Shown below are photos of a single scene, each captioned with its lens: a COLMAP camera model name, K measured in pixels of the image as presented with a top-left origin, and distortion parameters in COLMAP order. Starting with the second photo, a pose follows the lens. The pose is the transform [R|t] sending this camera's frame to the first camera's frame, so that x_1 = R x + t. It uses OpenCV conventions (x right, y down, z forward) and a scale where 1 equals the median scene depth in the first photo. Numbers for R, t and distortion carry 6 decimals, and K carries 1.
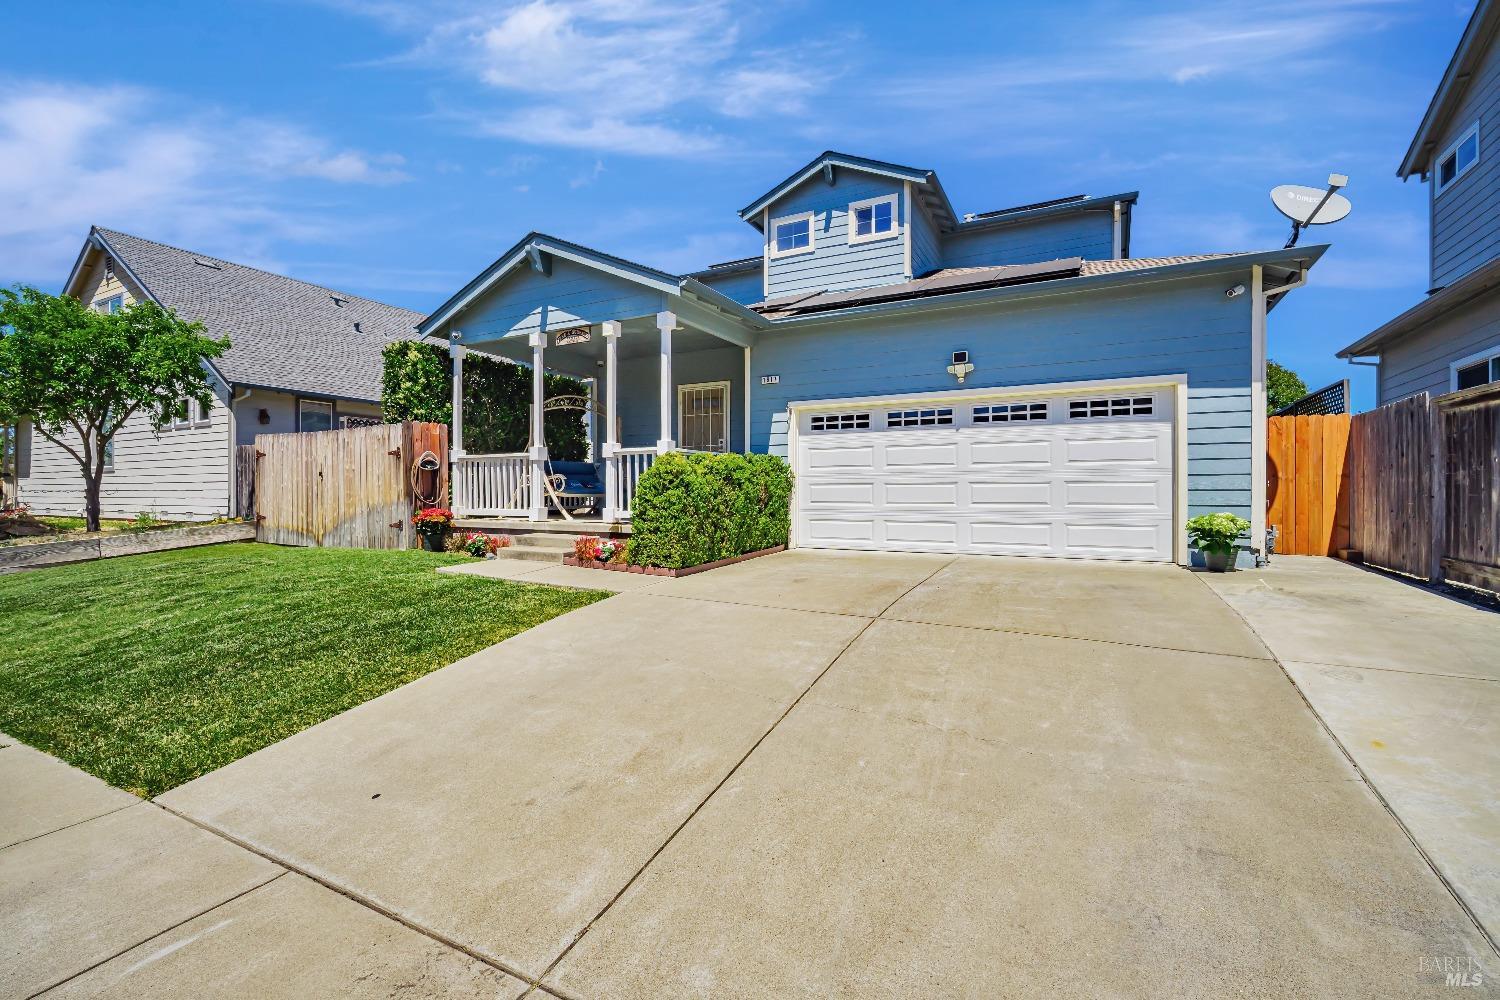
lens RADIAL K [[664.7, 0, 752.4], [0, 664.7, 504.4], [0, 0, 1]] dist [-0.006438, 0.000199]
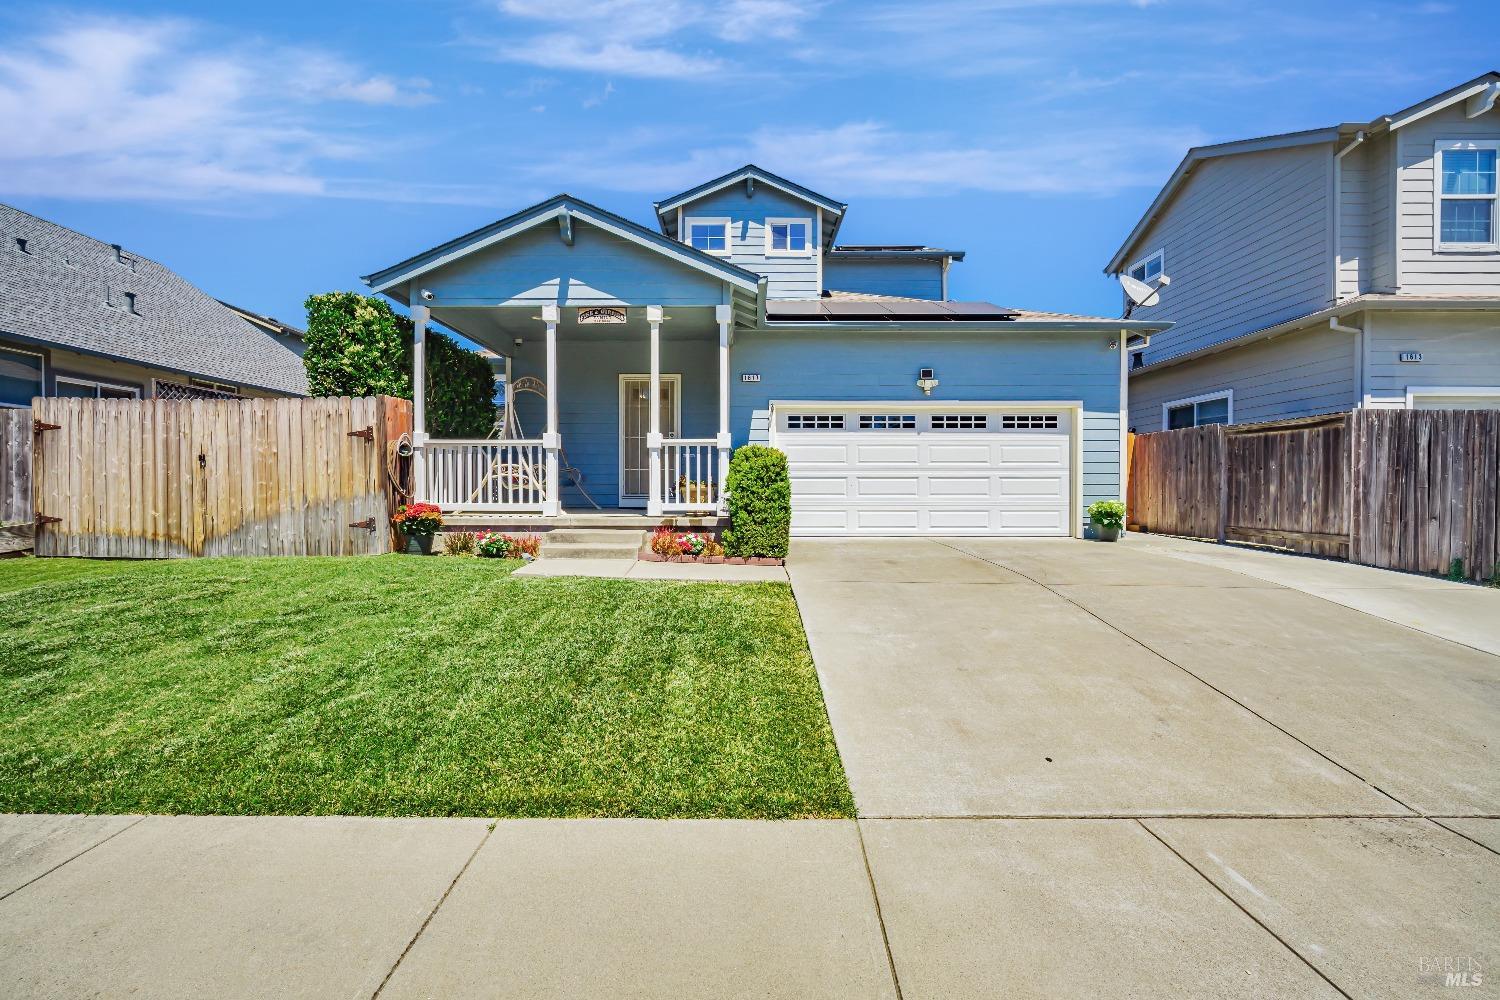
lens RADIAL K [[654.6, 0, 746.3], [0, 654.6, 504.5], [0, 0, 1]] dist [-0.007138, 0.000765]
pose [[0.883736, -0.010711, 0.467863, -0.514821], [0.006286, 0.999920, 0.011018, 0.001295], [-0.467944, -0.006796, 0.883732, 0.096288]]
